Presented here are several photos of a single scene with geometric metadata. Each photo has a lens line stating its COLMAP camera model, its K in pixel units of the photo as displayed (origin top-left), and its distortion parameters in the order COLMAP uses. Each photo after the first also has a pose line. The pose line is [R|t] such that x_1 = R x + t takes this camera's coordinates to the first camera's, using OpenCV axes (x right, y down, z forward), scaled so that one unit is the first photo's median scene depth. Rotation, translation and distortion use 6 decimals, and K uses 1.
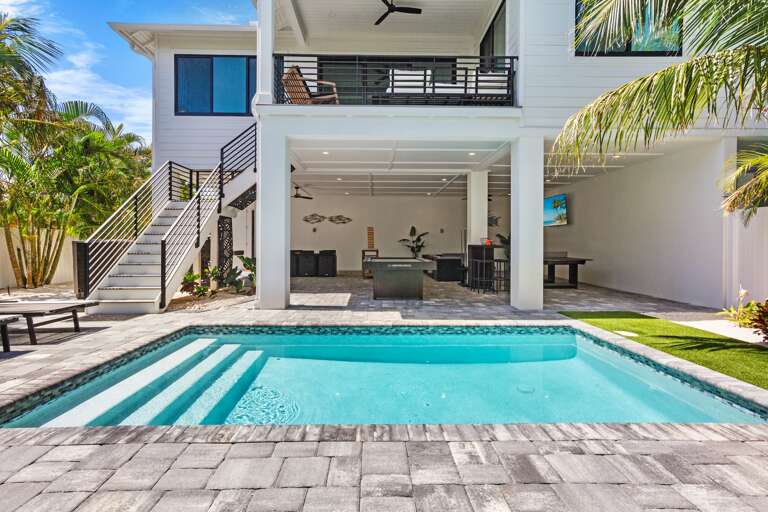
lens RADIAL K [[375.0, 0, 381.9], [0, 375.0, 245.0], [0, 0, 1]] dist [0.011906, 0.008405]
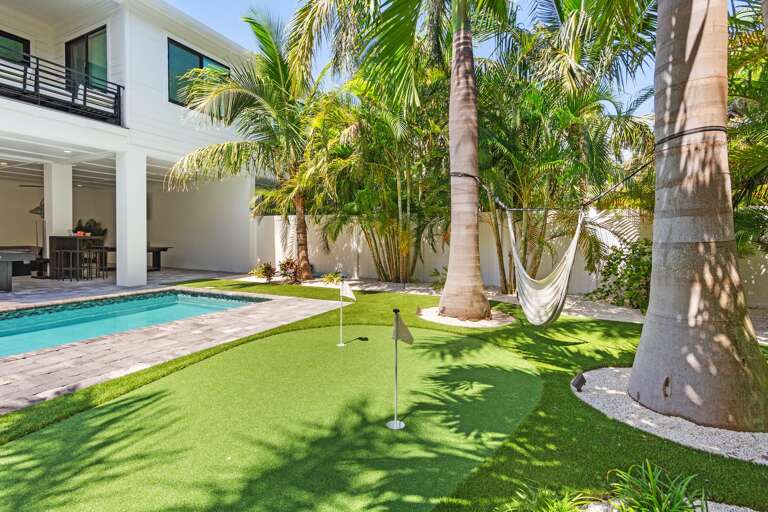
lens RADIAL K [[375.0, 0, 386.7], [0, 375.0, 237.1], [0, 0, 1]] dist [0.011906, 0.008405]
pose [[0.456970, -0.001624, 0.889481, -0.368755], [0.002942, 0.999996, 0.000315, 0.005890], [-0.889477, 0.002473, 0.456972, -0.365202]]
